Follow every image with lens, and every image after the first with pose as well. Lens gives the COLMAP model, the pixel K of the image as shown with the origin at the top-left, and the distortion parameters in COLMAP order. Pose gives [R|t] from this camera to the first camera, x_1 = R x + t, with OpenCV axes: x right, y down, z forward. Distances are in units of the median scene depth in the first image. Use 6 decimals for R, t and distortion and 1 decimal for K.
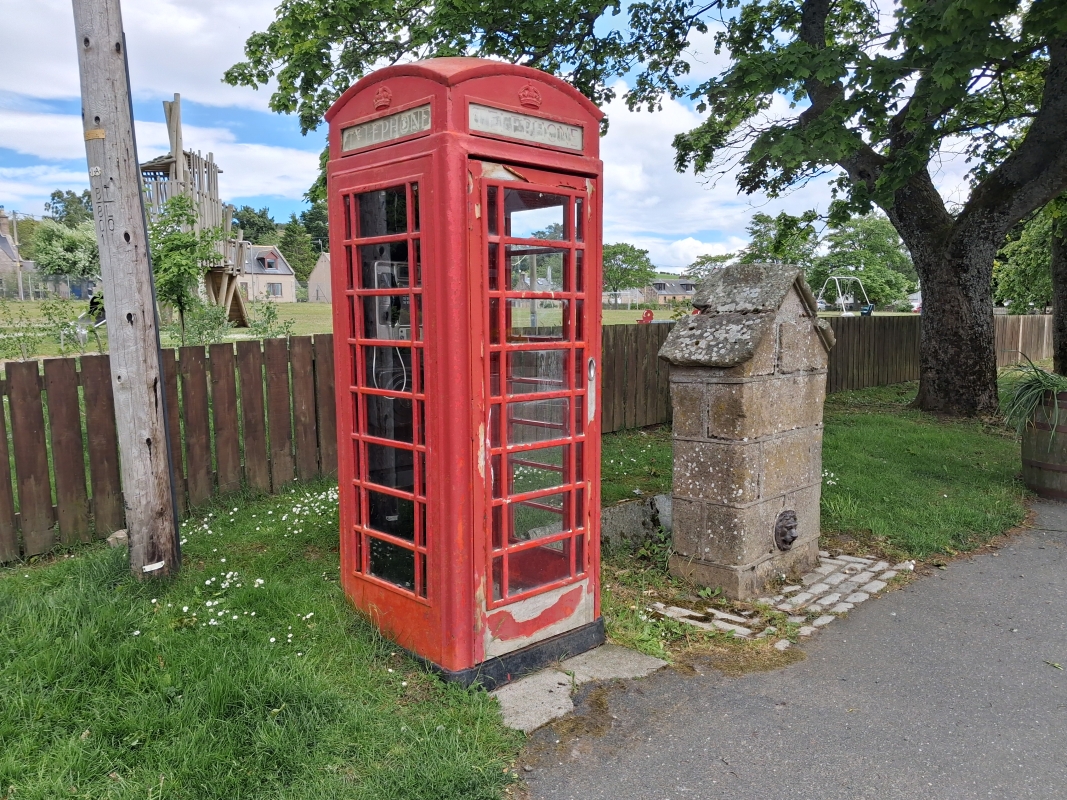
lens RADIAL K [[833.3, 0, 542.0], [0, 833.3, 402.5], [0, 0, 1]] dist [0.000433, -0.006302]
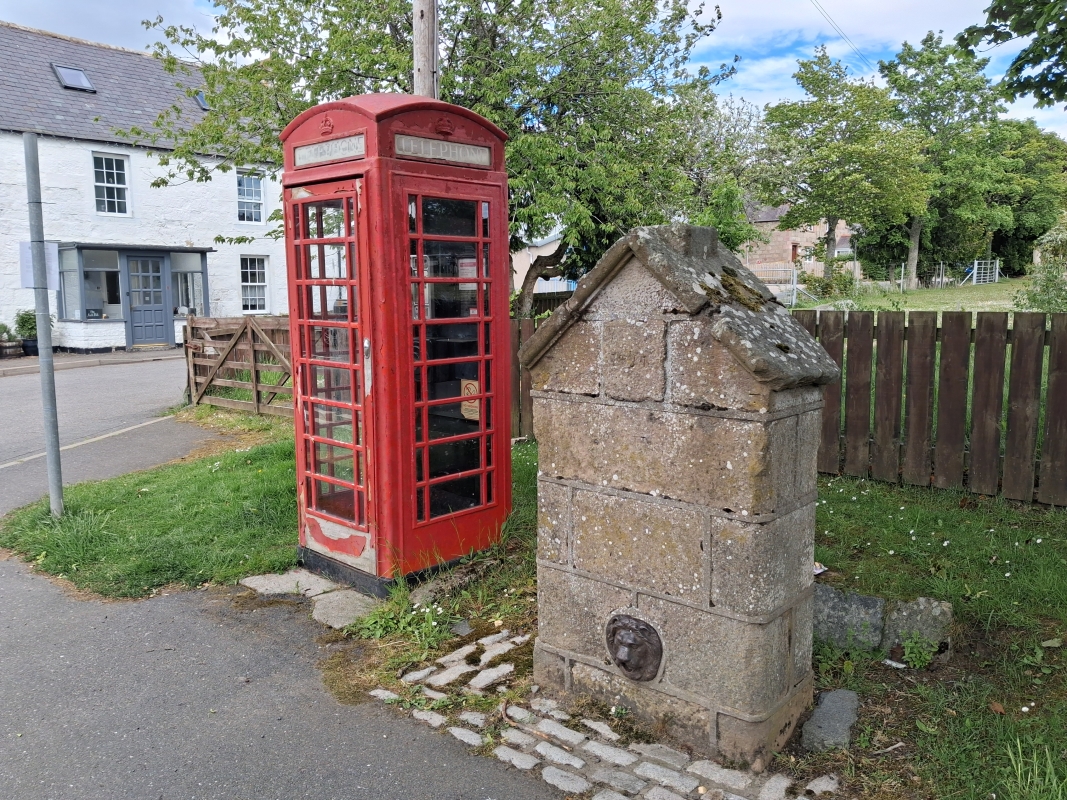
lens RADIAL K [[833.3, 0, 542.0], [0, 833.3, 402.5], [0, 0, 1]] dist [0.000433, -0.006302]
pose [[0.056918, 0.143653, -0.987990, 1.016193], [-0.102963, 0.985162, 0.137310, -0.125998], [0.993055, 0.093911, 0.070865, 0.995627]]
